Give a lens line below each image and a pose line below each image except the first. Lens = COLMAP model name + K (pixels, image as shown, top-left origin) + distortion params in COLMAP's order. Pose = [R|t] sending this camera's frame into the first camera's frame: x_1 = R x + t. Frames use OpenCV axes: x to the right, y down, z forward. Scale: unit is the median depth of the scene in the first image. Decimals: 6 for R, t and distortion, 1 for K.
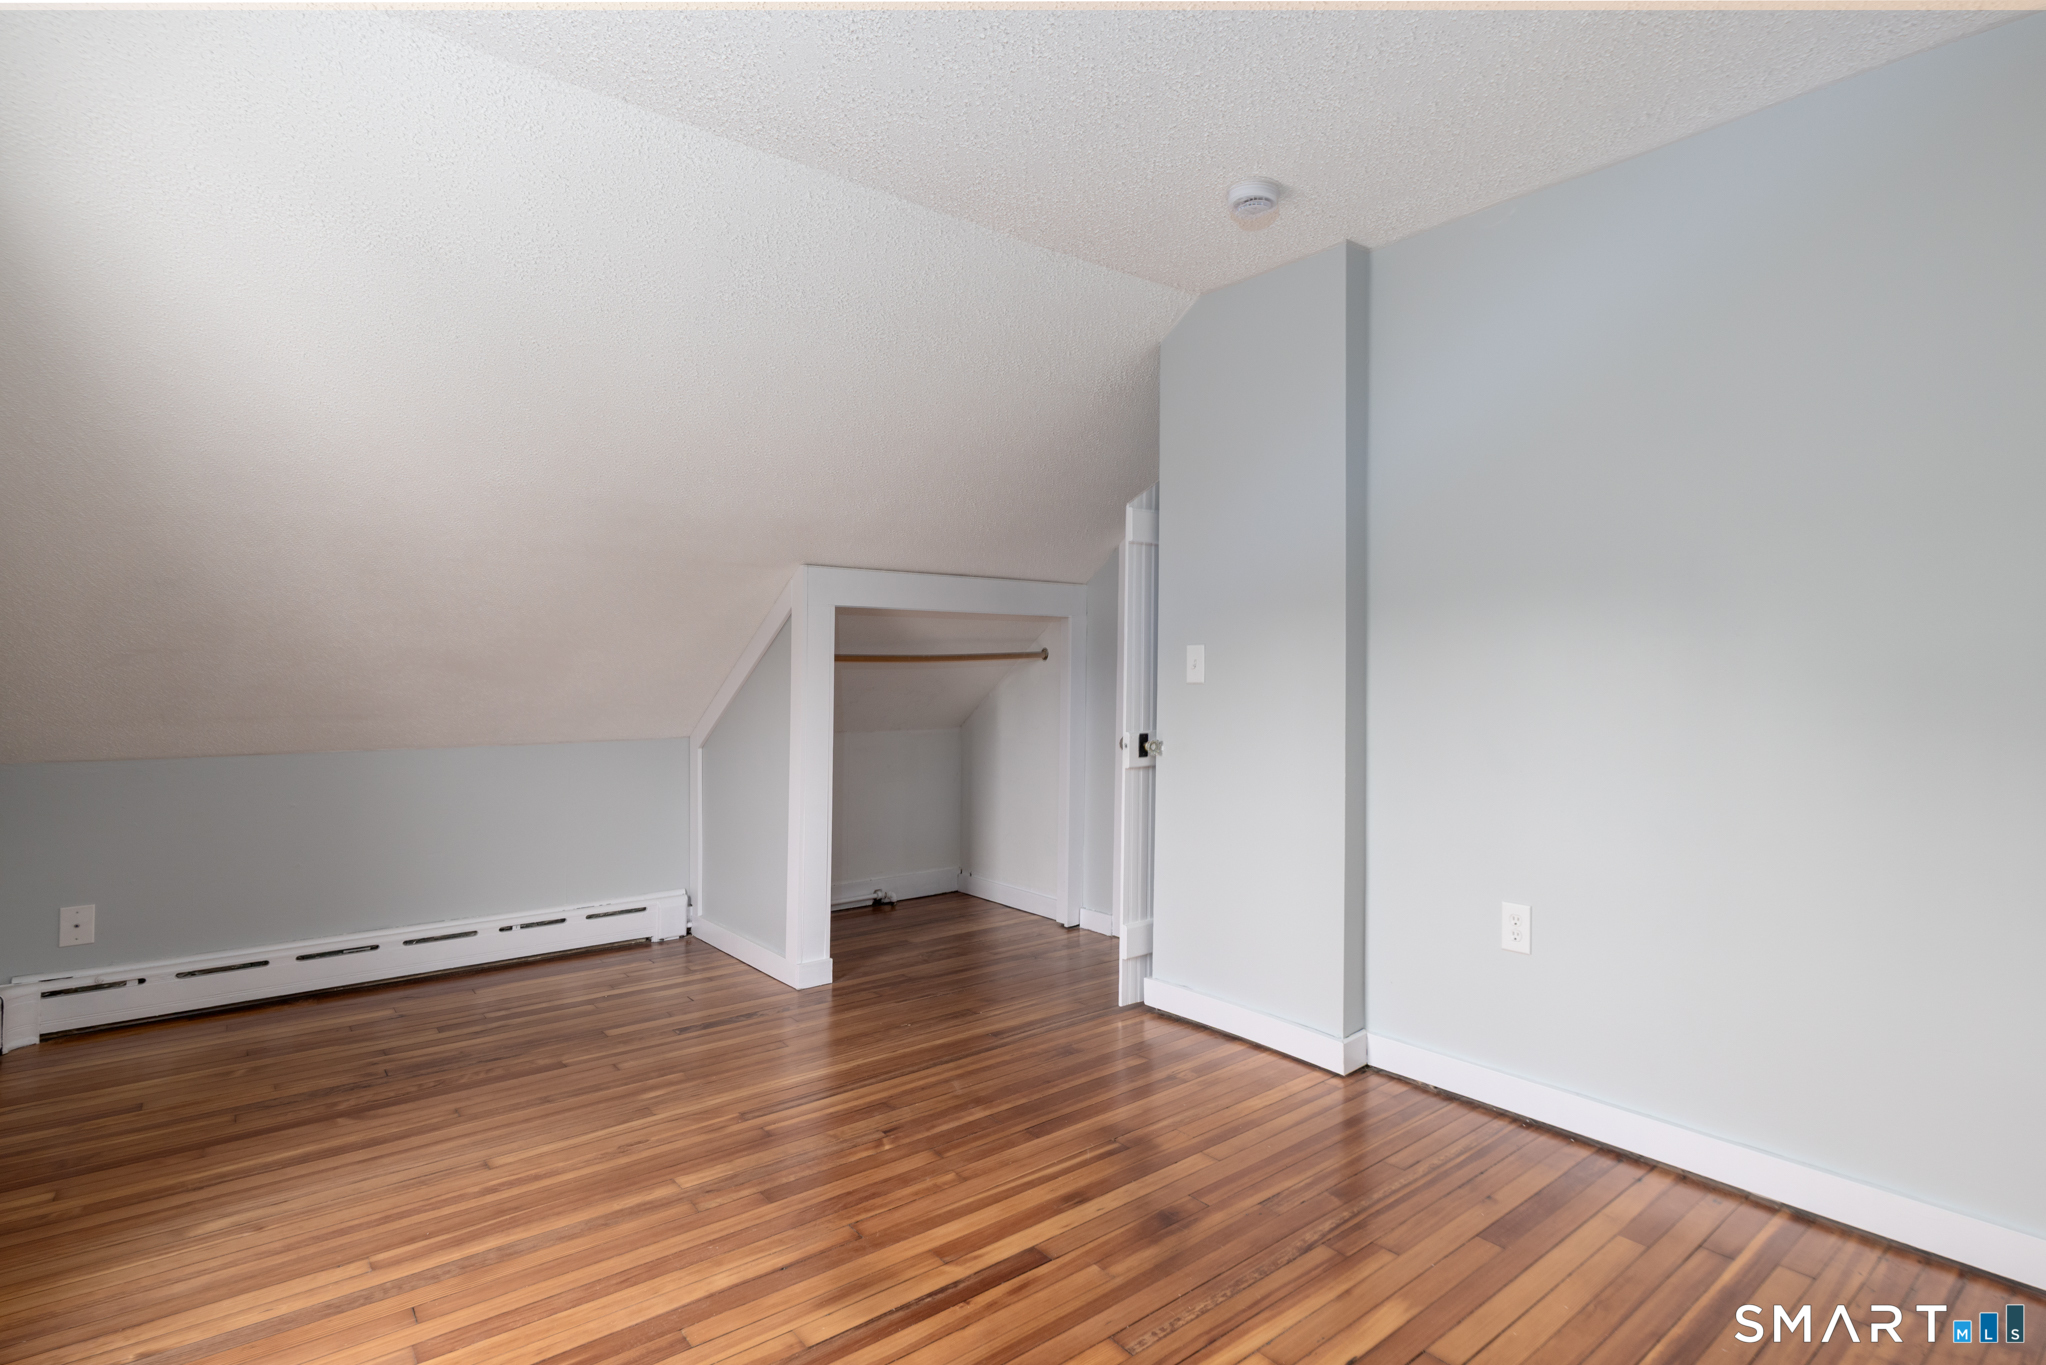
lens RADIAL K [[998.9, 0, 1023.6], [0, 998.9, 678.3], [0, 0, 1]] dist [0.000561, 0.000031]
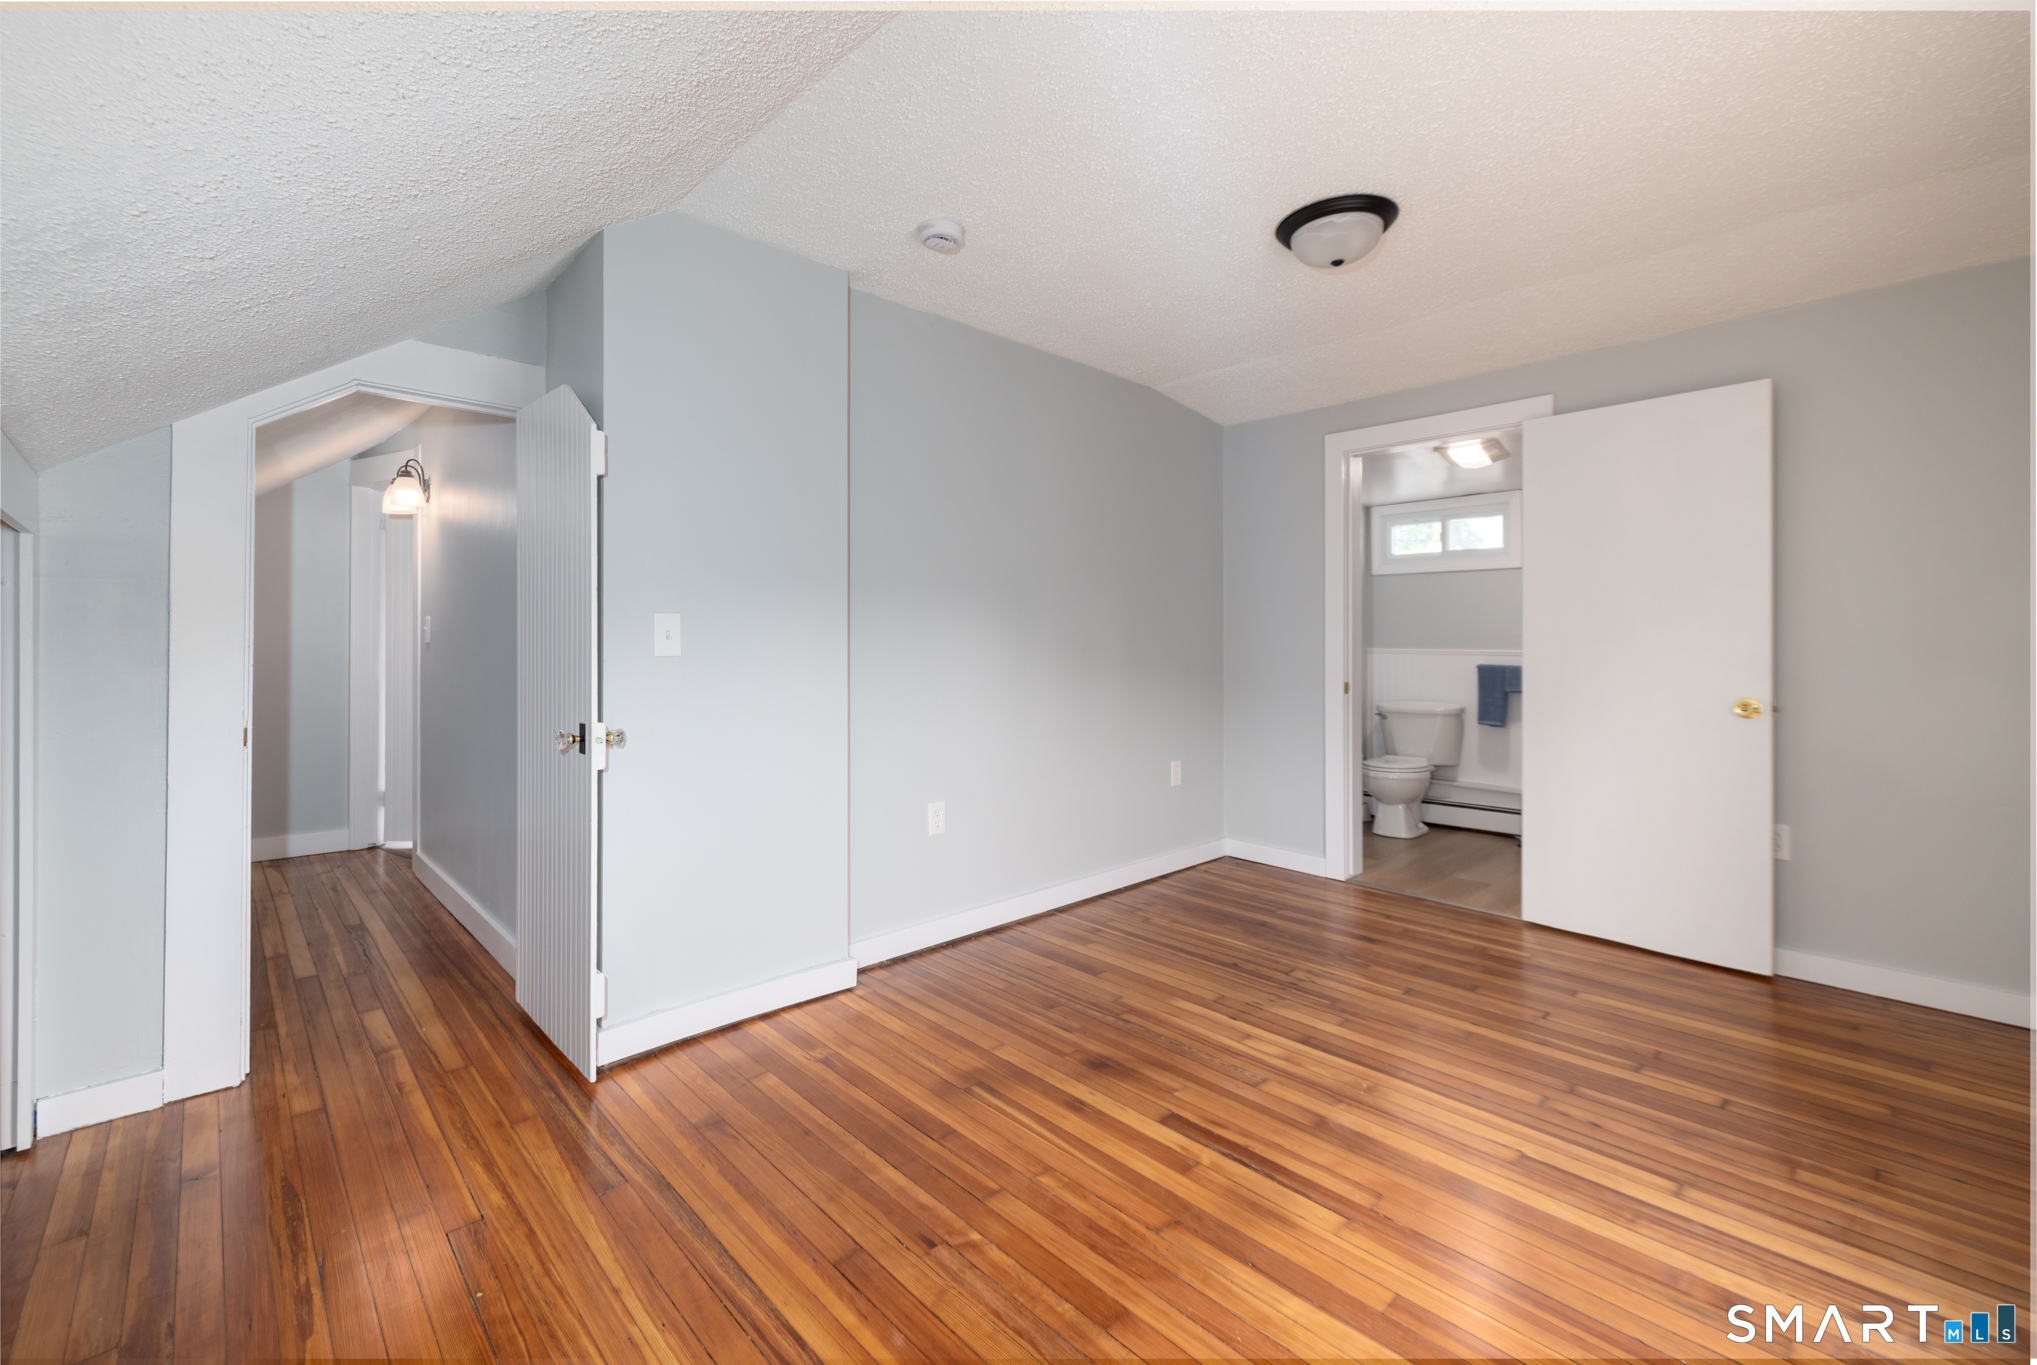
lens RADIAL K [[869.7, 0, 1037.2], [0, 869.7, 643.6], [0, 0, 1]] dist [0.001106, 0.000060]
pose [[-0.084770, -0.001764, 0.996399, -0.917458], [0.003386, 0.999992, 0.002059, -0.012403], [-0.996395, 0.003548, -0.084764, 1.100627]]
